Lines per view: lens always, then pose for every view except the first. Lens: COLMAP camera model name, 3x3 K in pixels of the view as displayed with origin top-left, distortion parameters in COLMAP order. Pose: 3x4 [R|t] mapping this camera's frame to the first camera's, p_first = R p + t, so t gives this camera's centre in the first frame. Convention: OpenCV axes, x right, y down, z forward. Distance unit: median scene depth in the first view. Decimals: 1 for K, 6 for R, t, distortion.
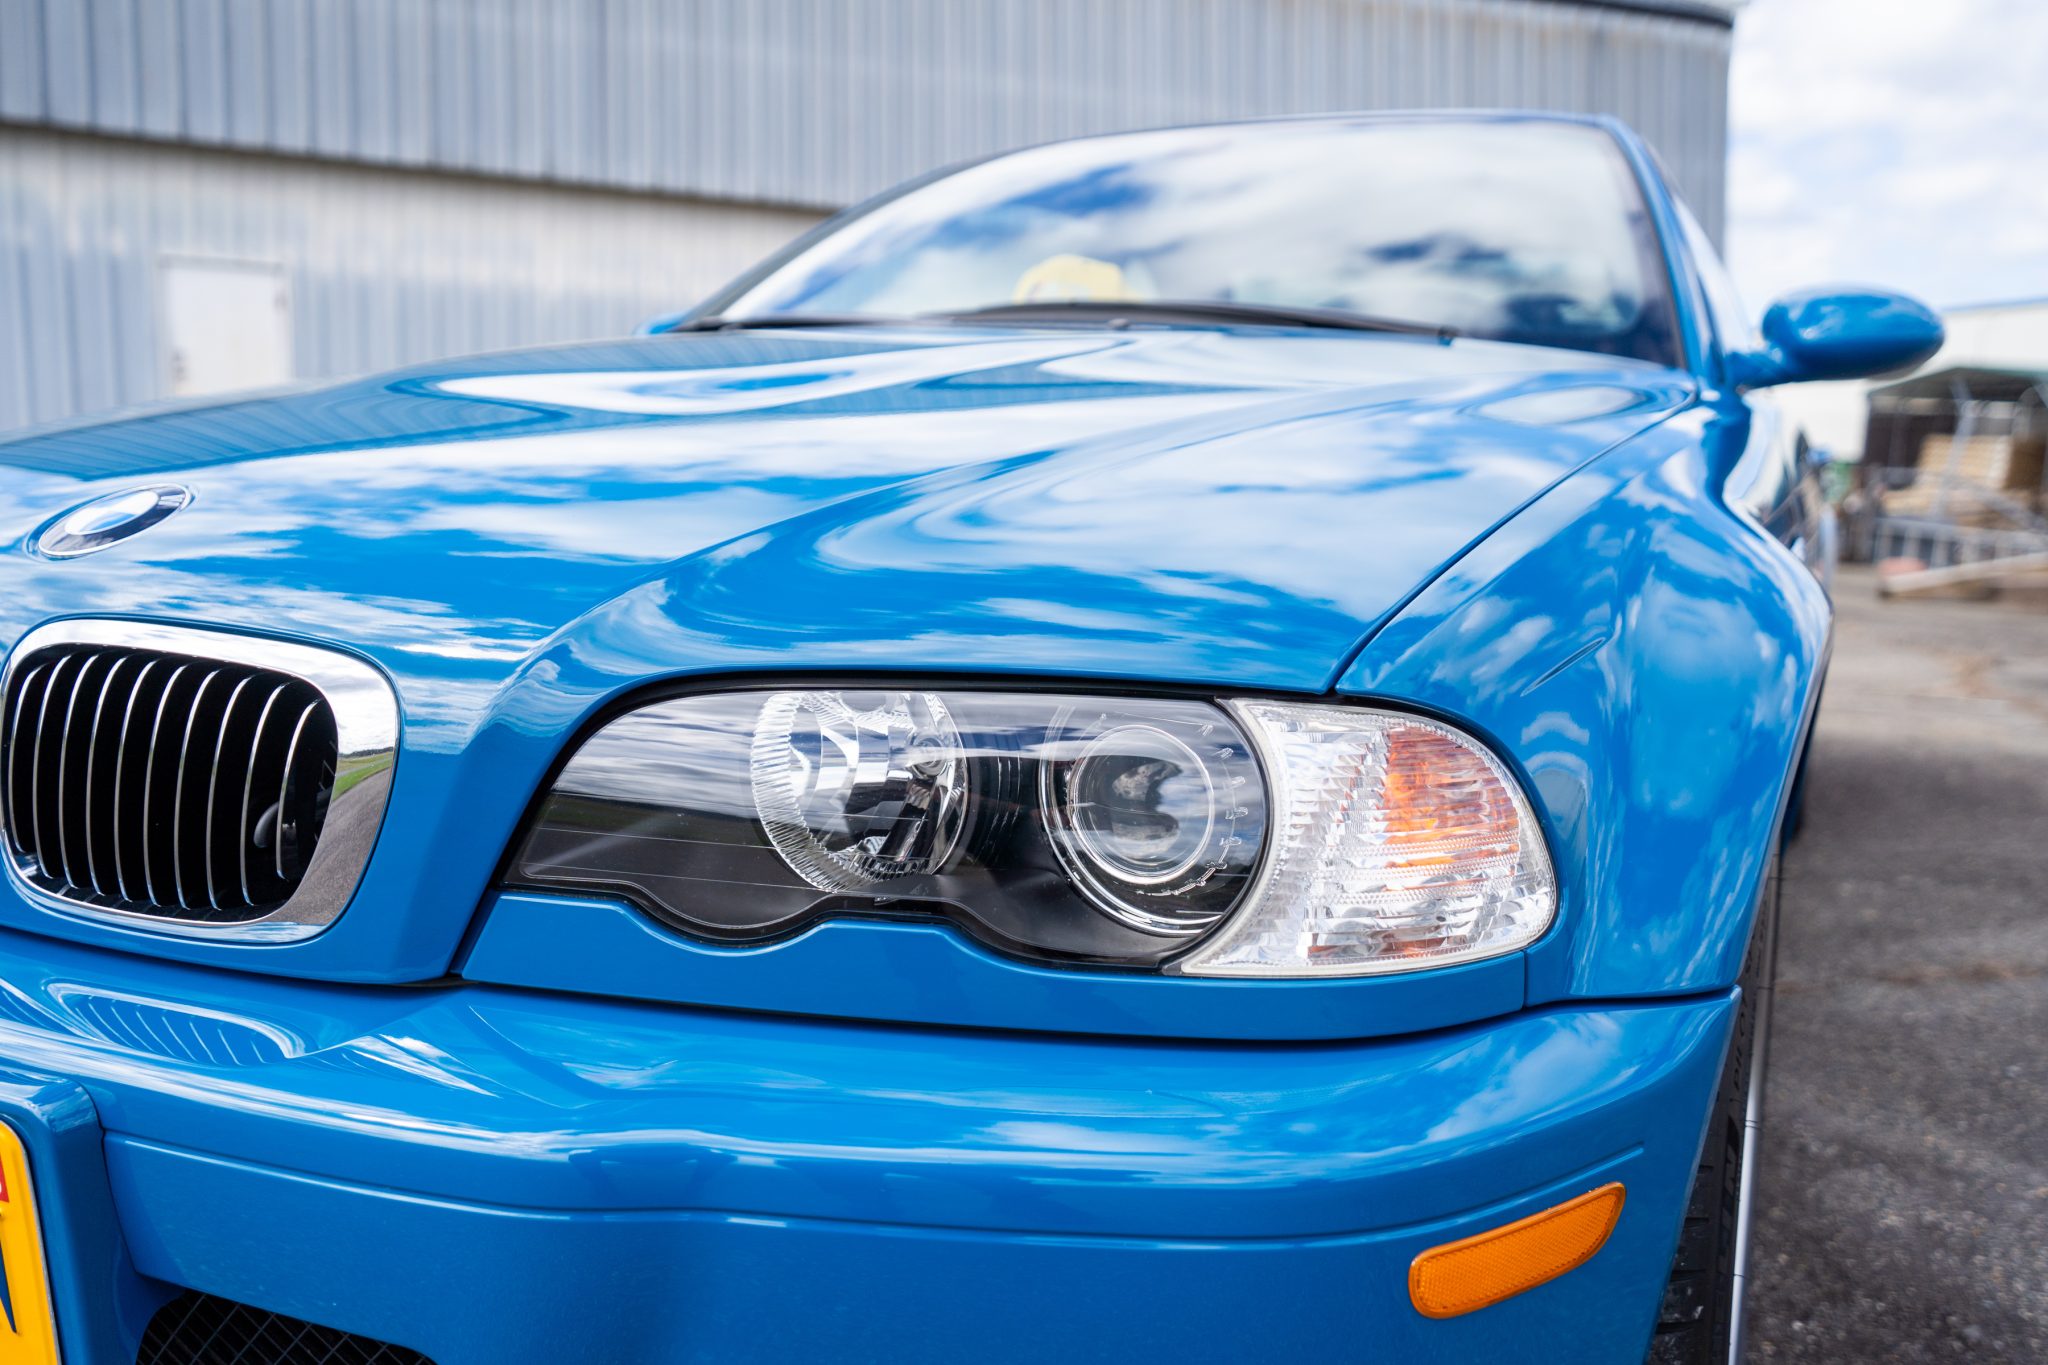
lens RADIAL K [[1572.6, 0, 1010.3], [0, 1572.6, 683.4], [0, 0, 1]] dist [-0.003845, 0.075265]
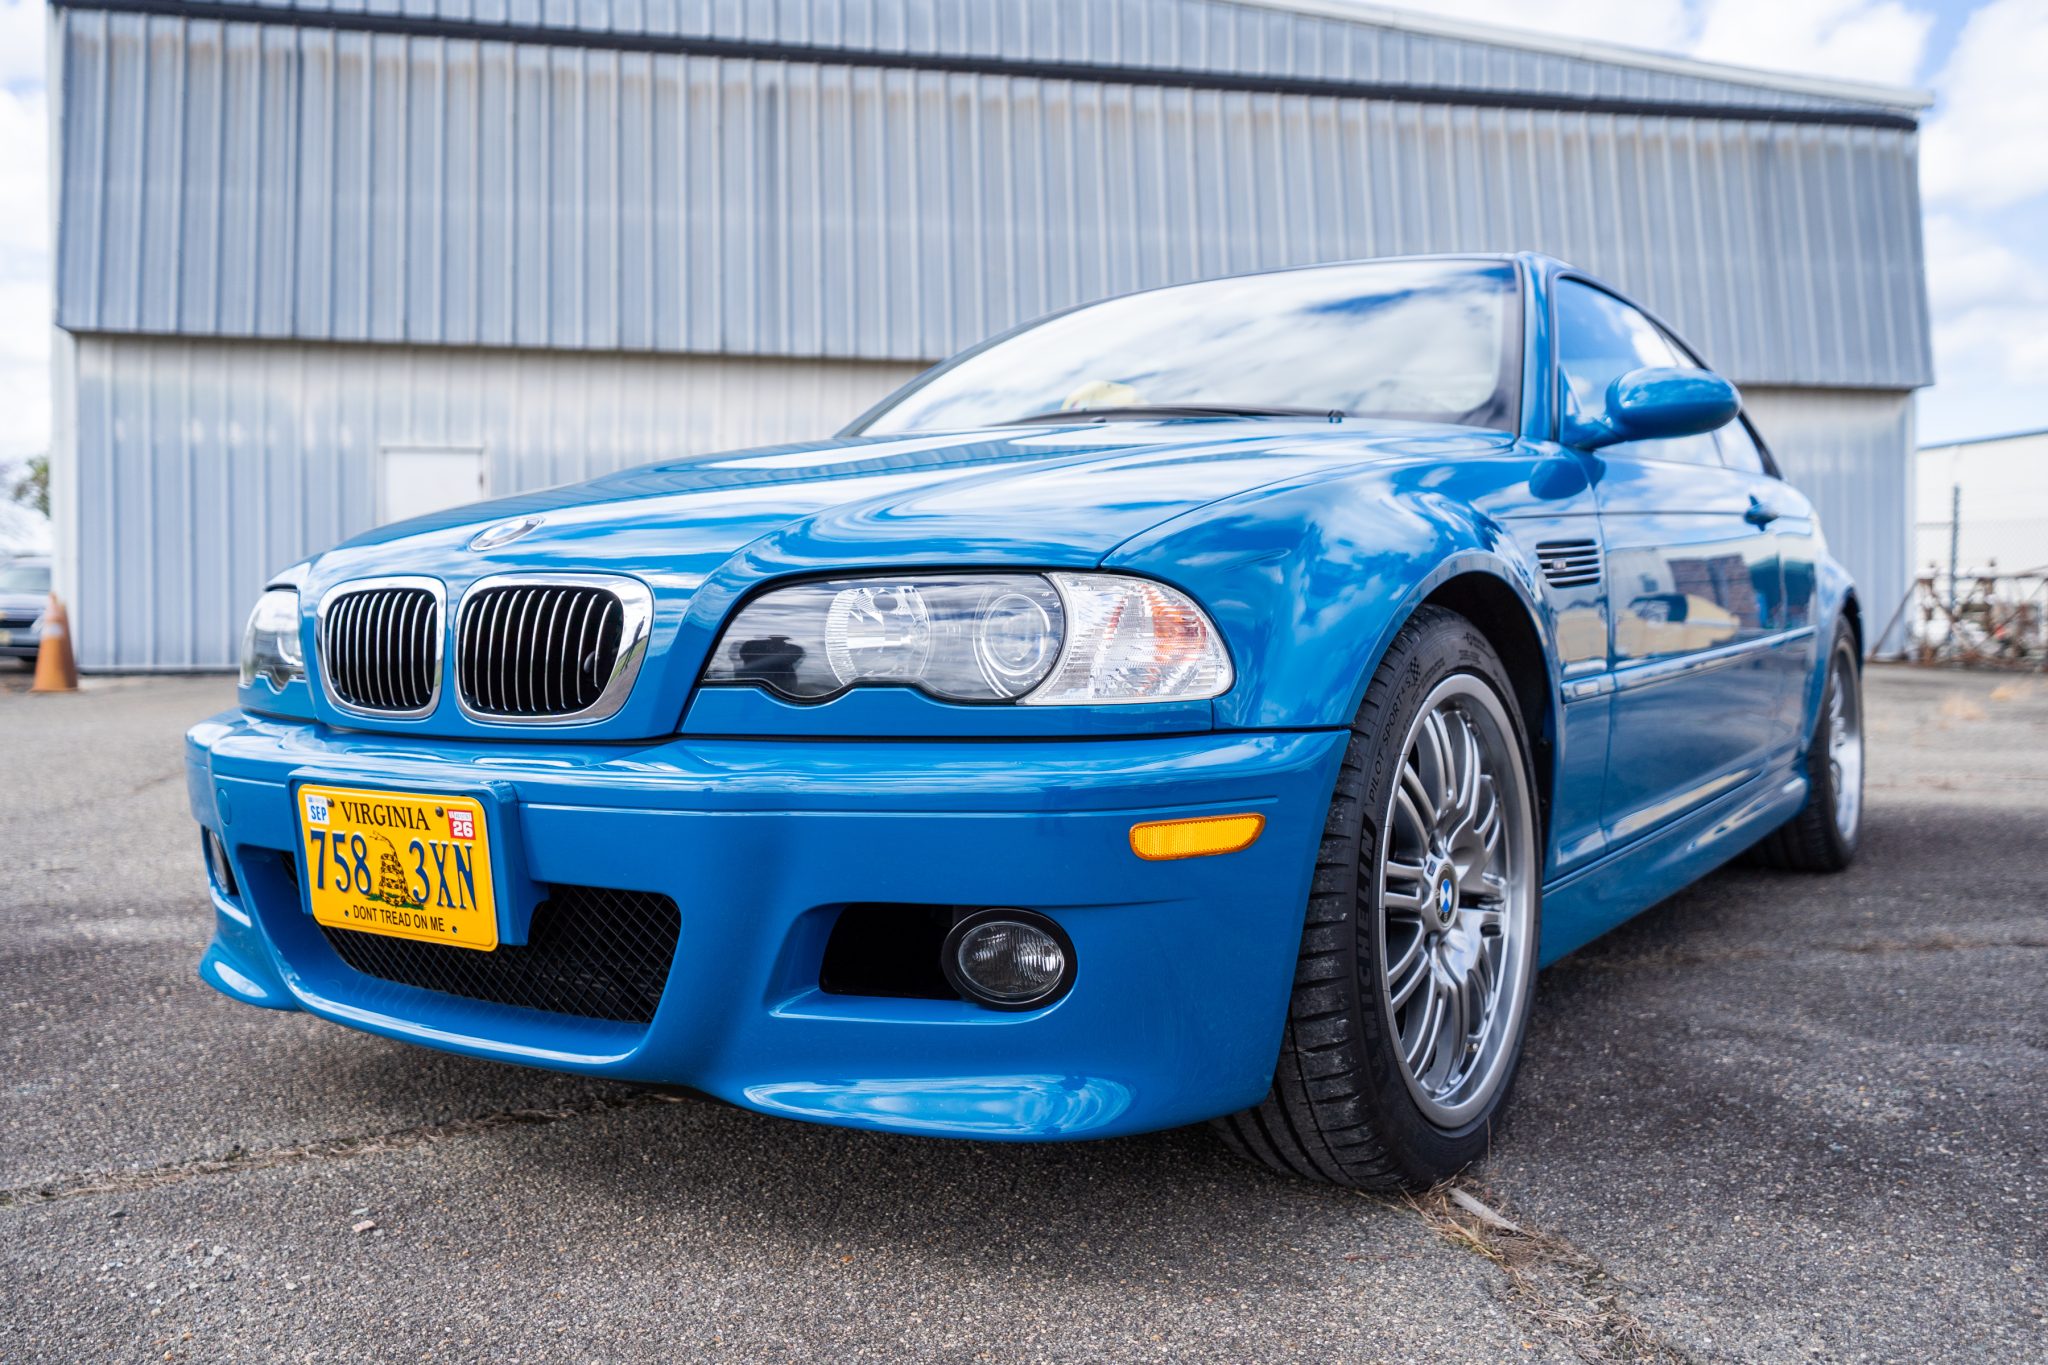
lens RADIAL K [[1675.8, 0, 981.4], [0, 1675.8, 632.2], [0, 0, 1]] dist [-0.005832, 0.068506]
pose [[0.990773, -0.039501, -0.129648, 0.307211], [0.022016, 0.990788, -0.133620, 0.346310], [0.133732, 0.129533, 0.982516, -1.046789]]
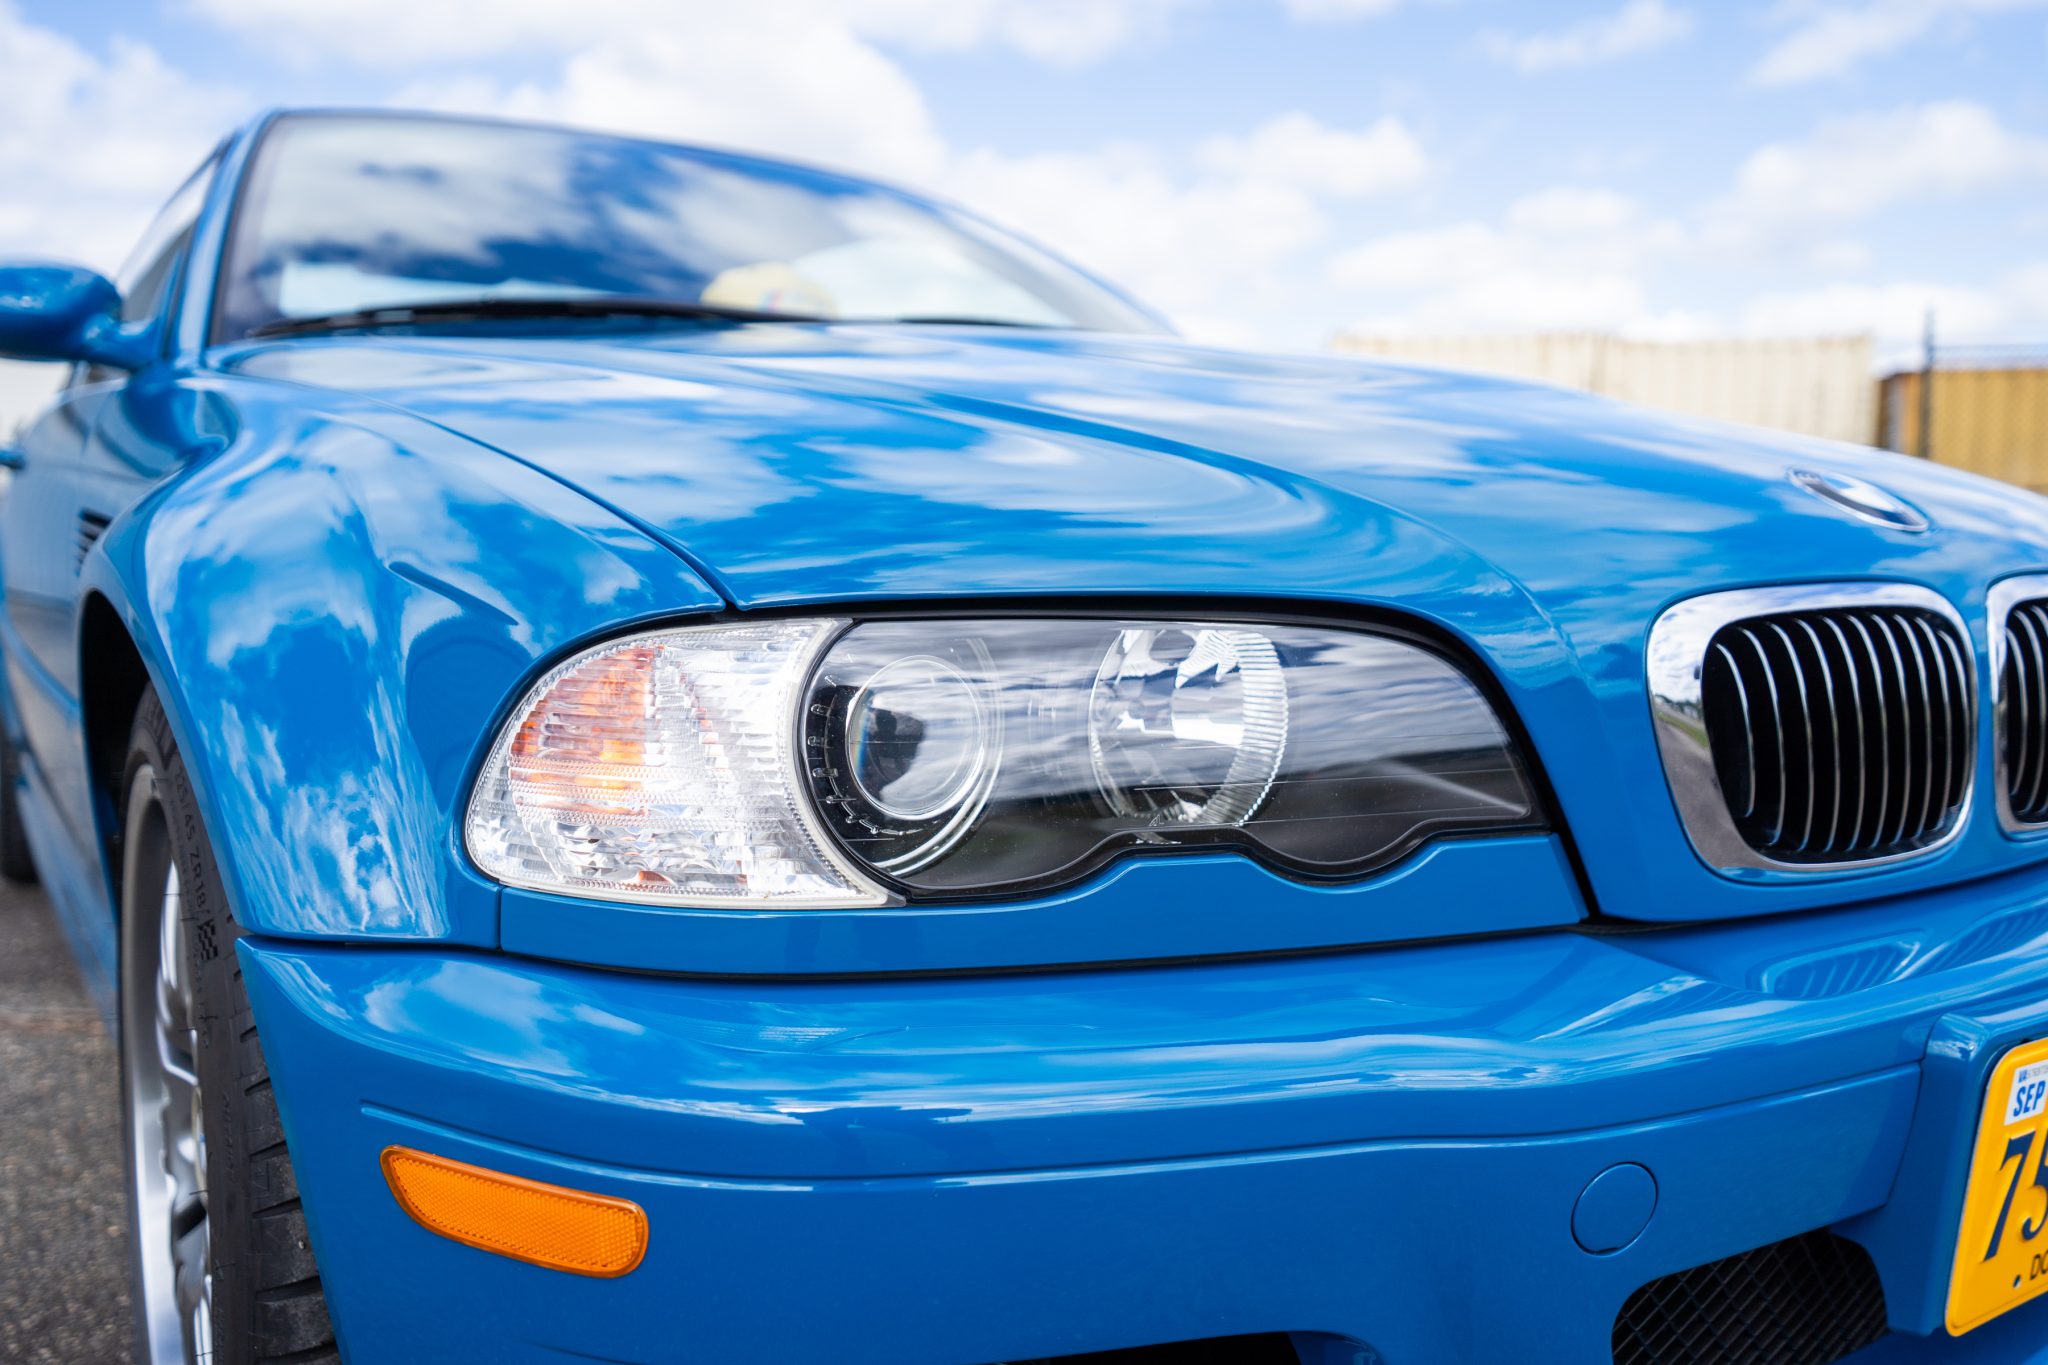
lens RADIAL K [[1572.6, 0, 1010.3], [0, 1572.6, 683.4], [0, 0, 1]] dist [-0.003845, 0.075265]
pose [[0.481792, -0.124152, 0.867446, -2.033923], [0.142152, 0.987874, 0.062435, -0.146005], [-0.864679, 0.093228, 0.493598, 1.130268]]
